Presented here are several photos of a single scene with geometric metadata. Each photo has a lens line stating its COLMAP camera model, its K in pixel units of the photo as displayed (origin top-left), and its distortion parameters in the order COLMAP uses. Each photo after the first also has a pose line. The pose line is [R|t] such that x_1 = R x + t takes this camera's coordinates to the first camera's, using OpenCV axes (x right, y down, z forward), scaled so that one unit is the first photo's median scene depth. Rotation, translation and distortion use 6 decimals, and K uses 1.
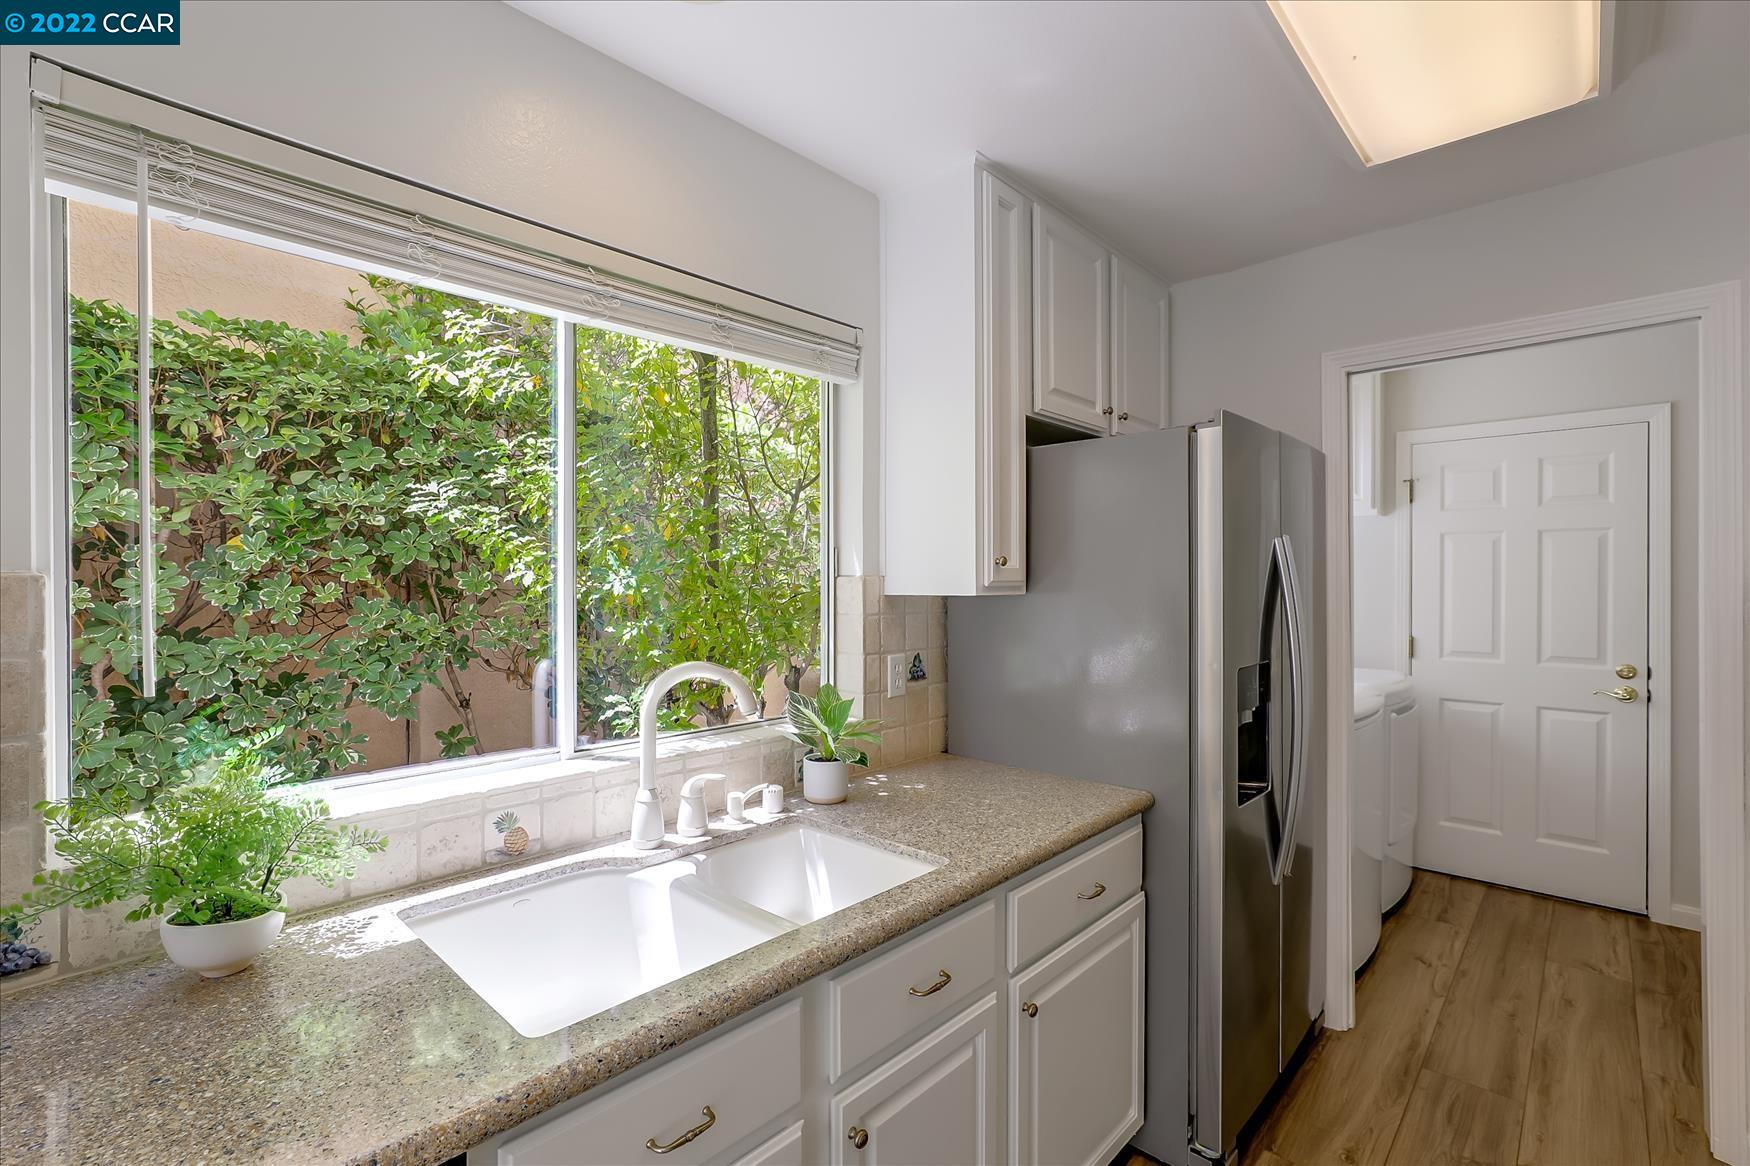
lens RADIAL K [[780.4, 0, 885.1], [0, 780.4, 582.5], [0, 0, 1]] dist [-0.019494, 0.003413]
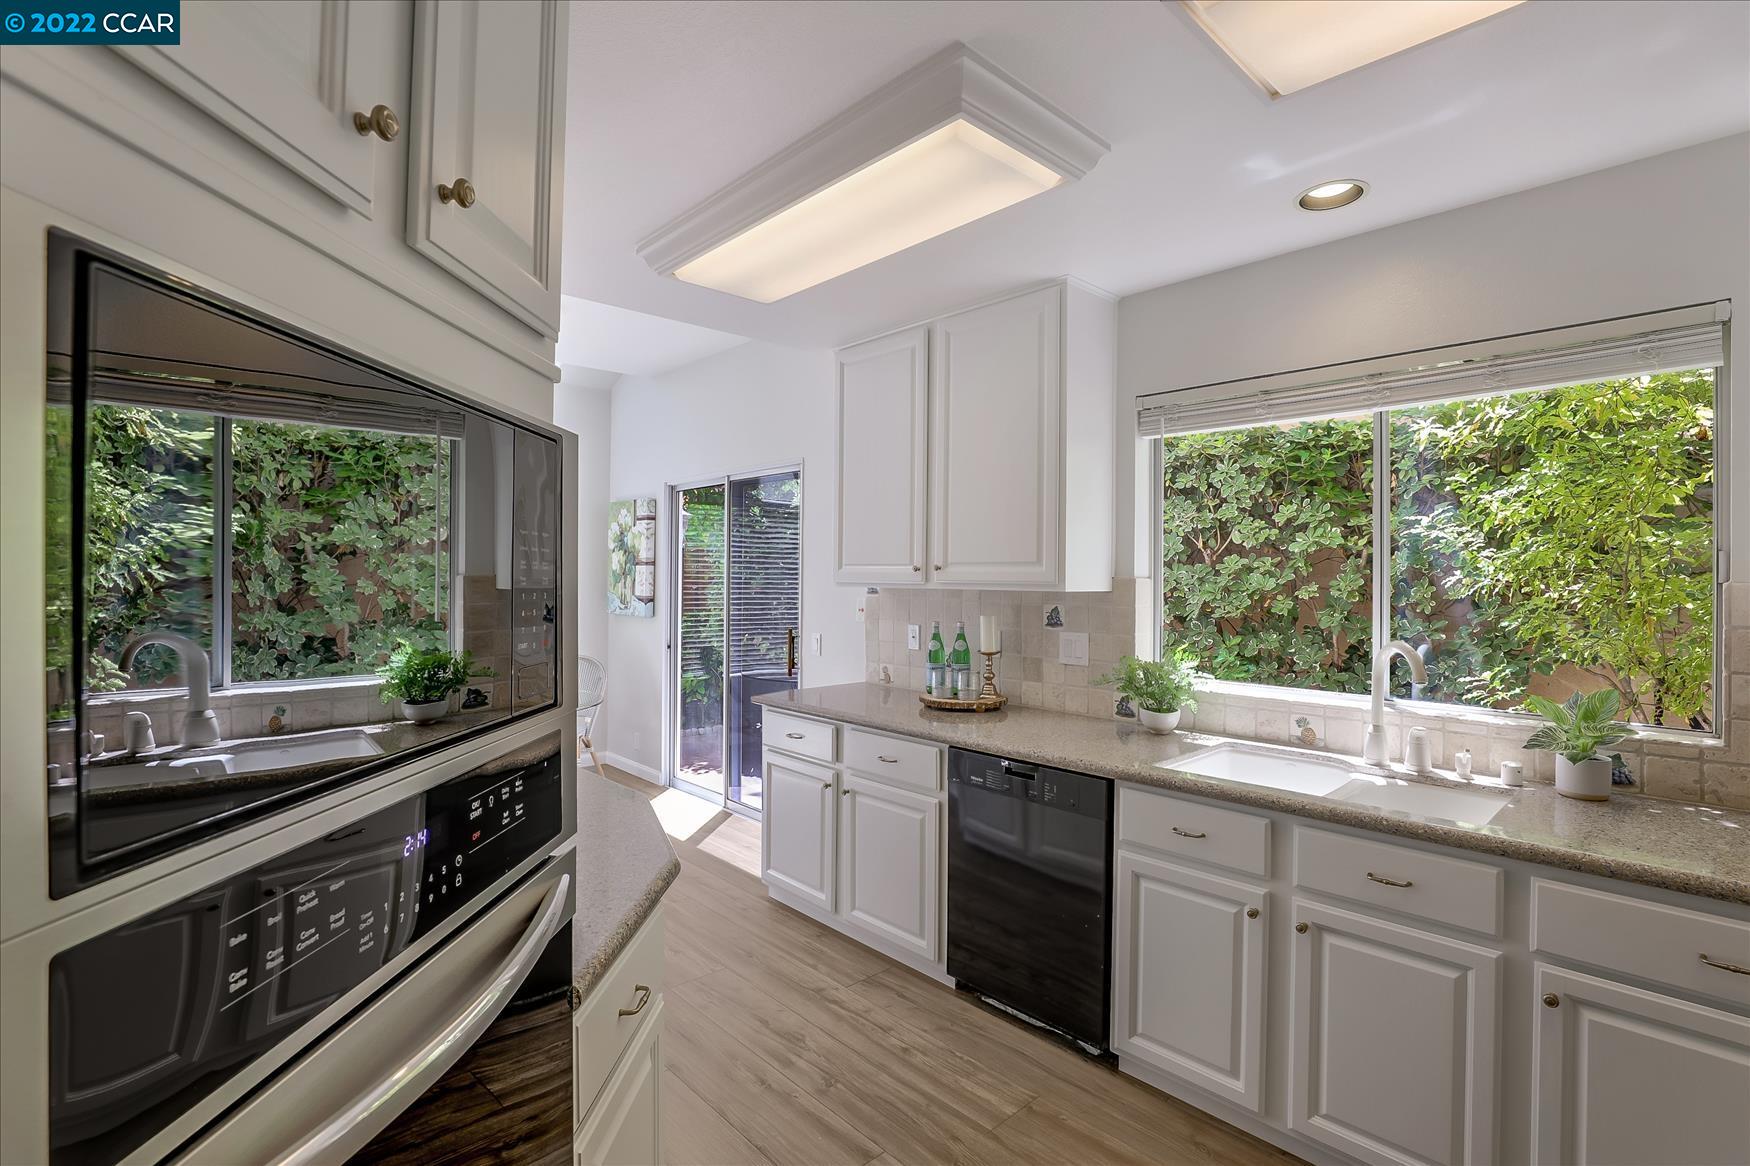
lens RADIAL K [[829.7, 0, 861.3], [0, 829.7, 572.5], [0, 0, 1]] dist [-0.031779, 0.006612]
pose [[-0.079293, -0.003718, -0.996844, 0.974281], [-0.011140, 0.999934, -0.002843, -0.006191], [0.996789, 0.010879, -0.079329, 0.108821]]
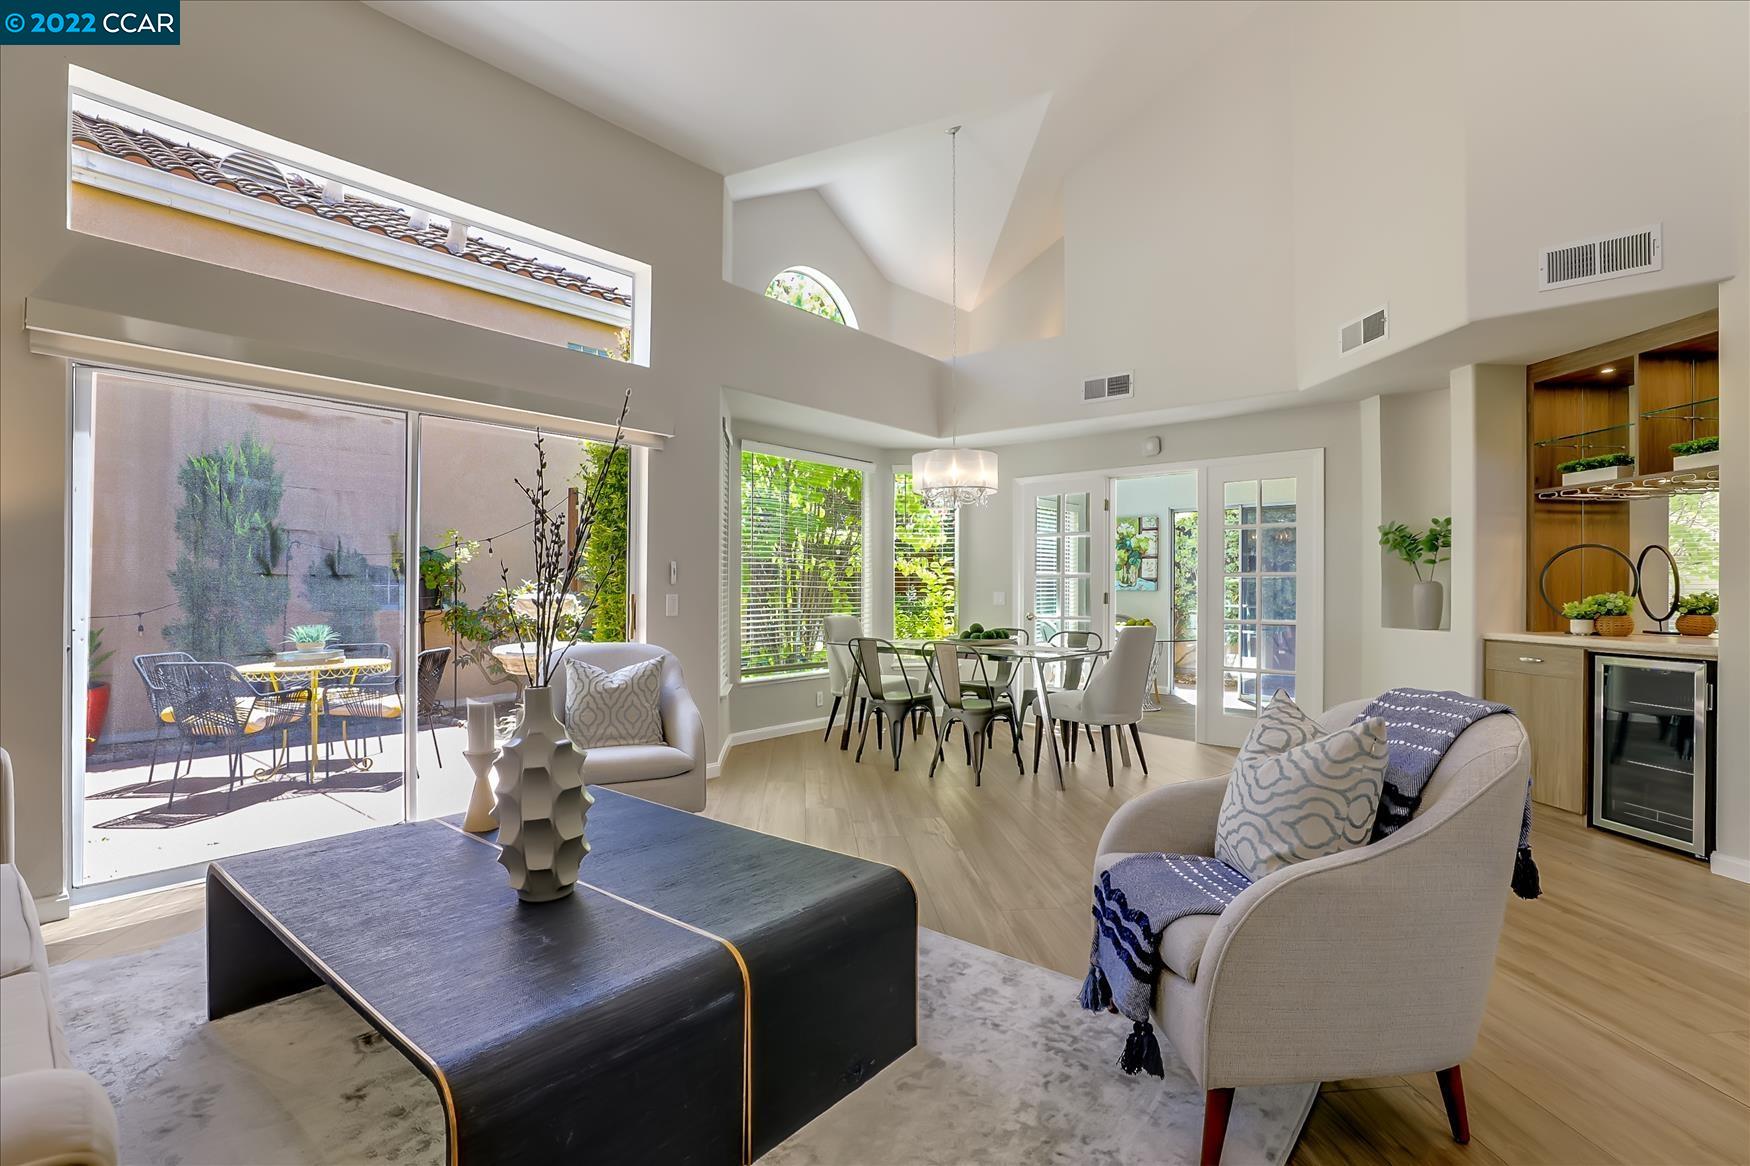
lens RADIAL K [[829.7, 0, 878.5], [0, 829.7, 593.9], [0, 0, 1]] dist [-0.031779, 0.006612]
pose [[0.071193, 0.004055, -0.997454, 2.540537], [-0.005030, 0.999980, 0.003706, 0.146116], [0.997450, 0.004754, 0.071212, -2.562509]]
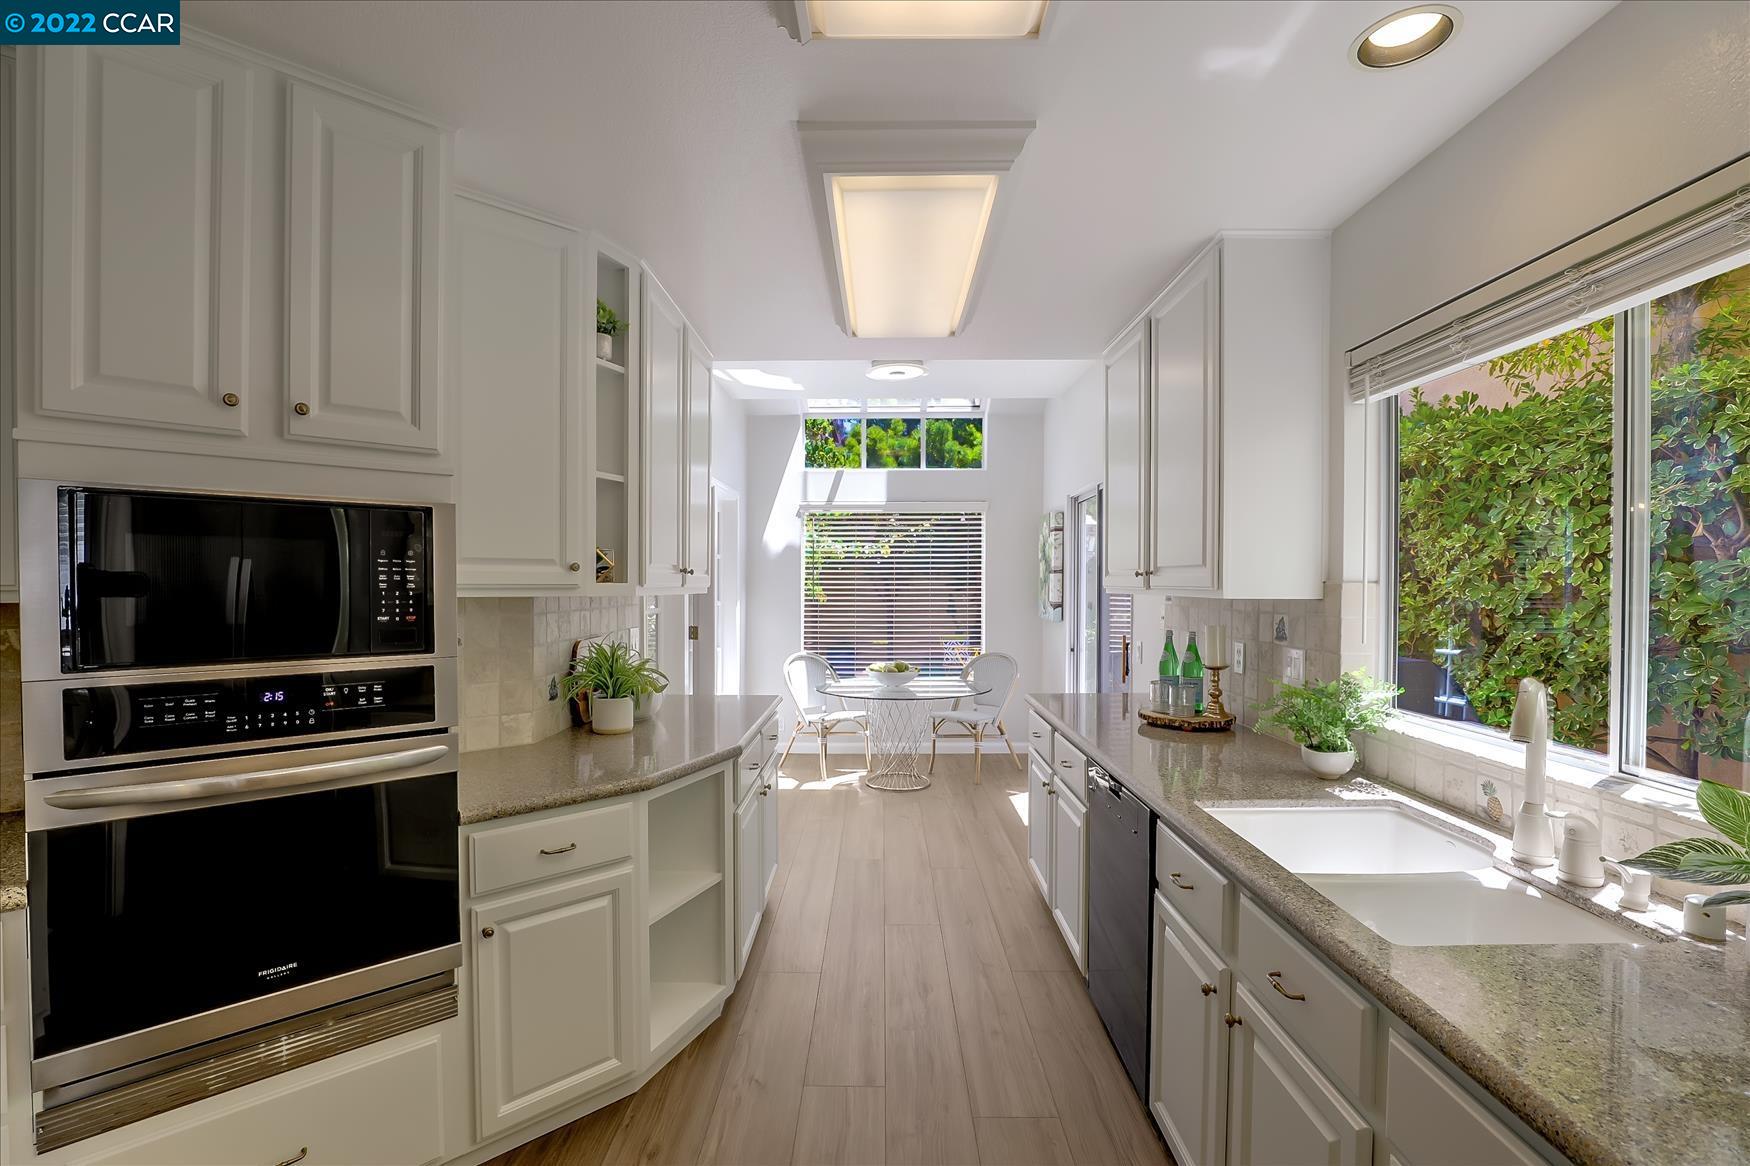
lens RADIAL K [[806.5, 0, 860.6], [0, 806.5, 594.1], [0, 0, 1]] dist [-0.021989, 0.003161]
pose [[-0.750000, 0.009717, -0.661367, 0.722537], [-0.003562, 0.999818, 0.018729, -0.007872], [0.661429, 0.016403, -0.749829, 0.874312]]
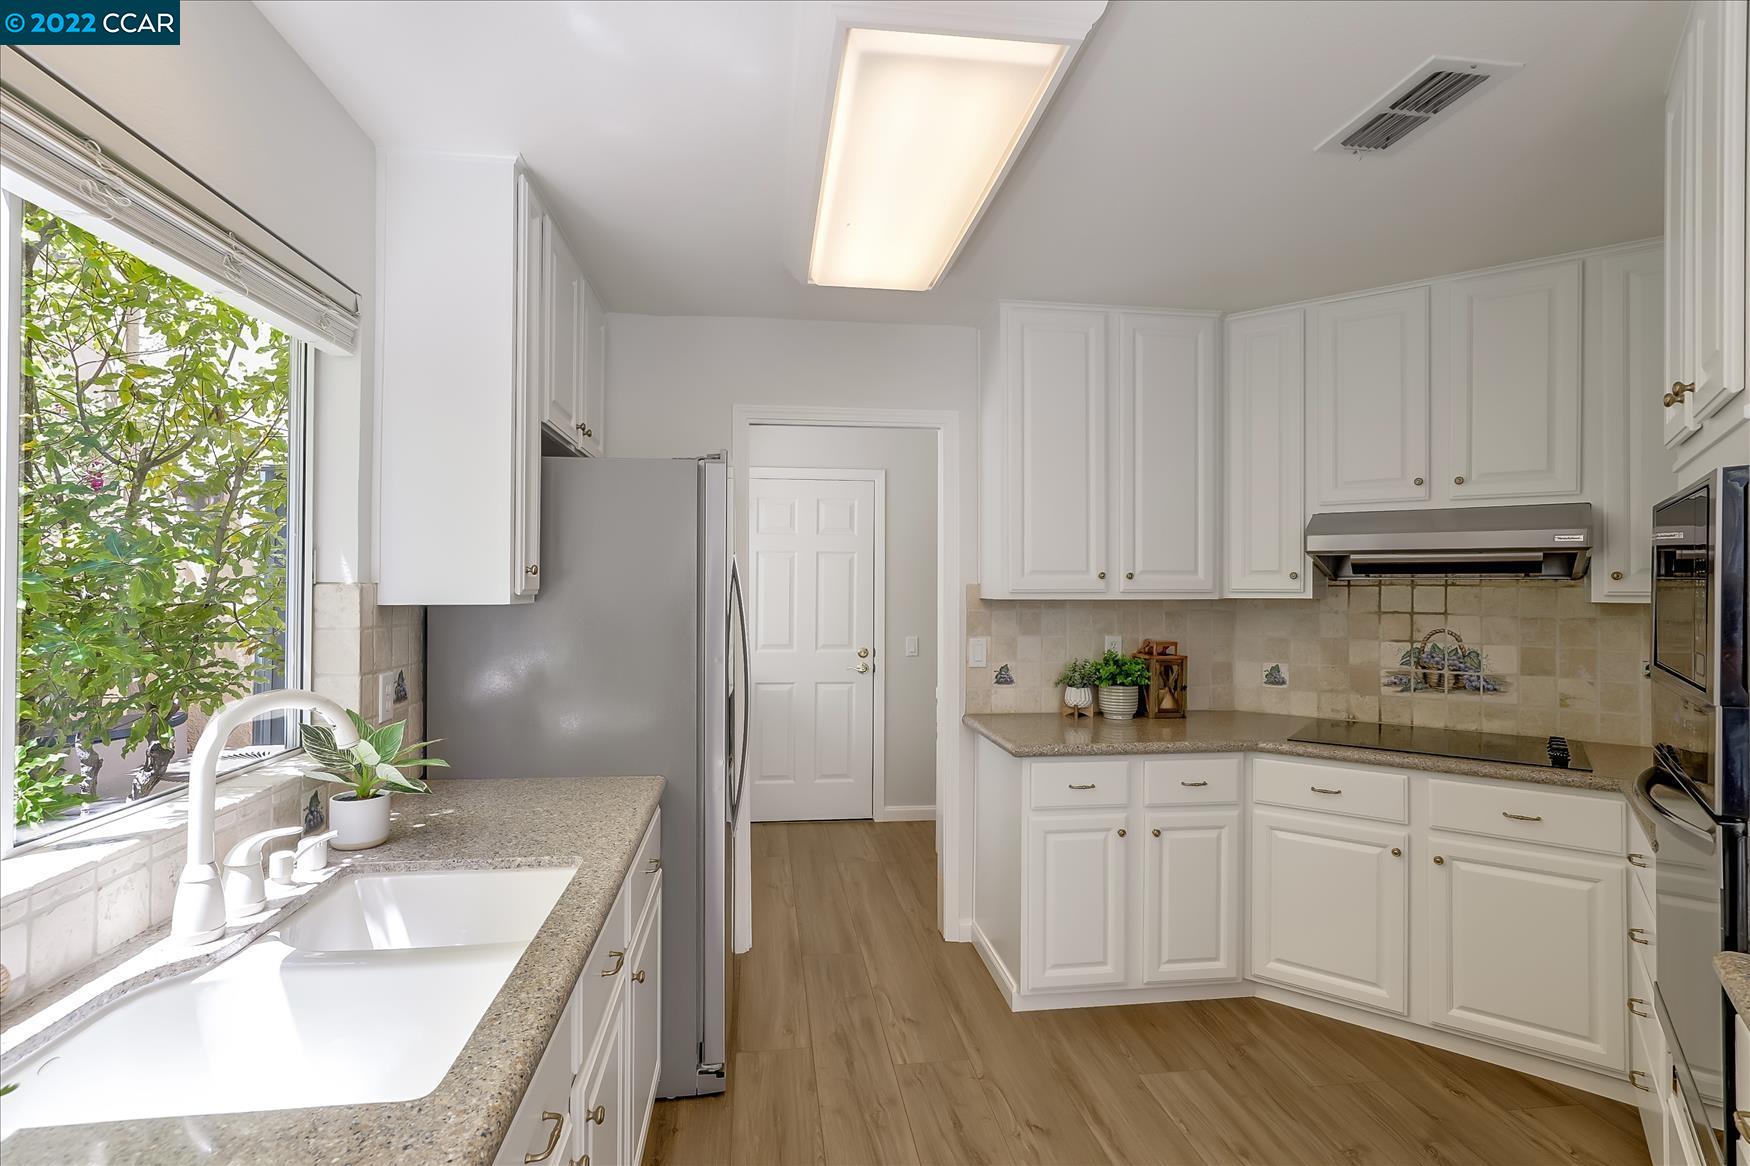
lens RADIAL K [[829.7, 0, 863.7], [0, 829.7, 581.8], [0, 0, 1]] dist [-0.031779, 0.006612]
pose [[0.639845, 0.008388, 0.768458, -0.368681], [-0.000221, 0.999942, -0.010731, -0.000400], [-0.768504, 0.006697, 0.639810, -0.000261]]
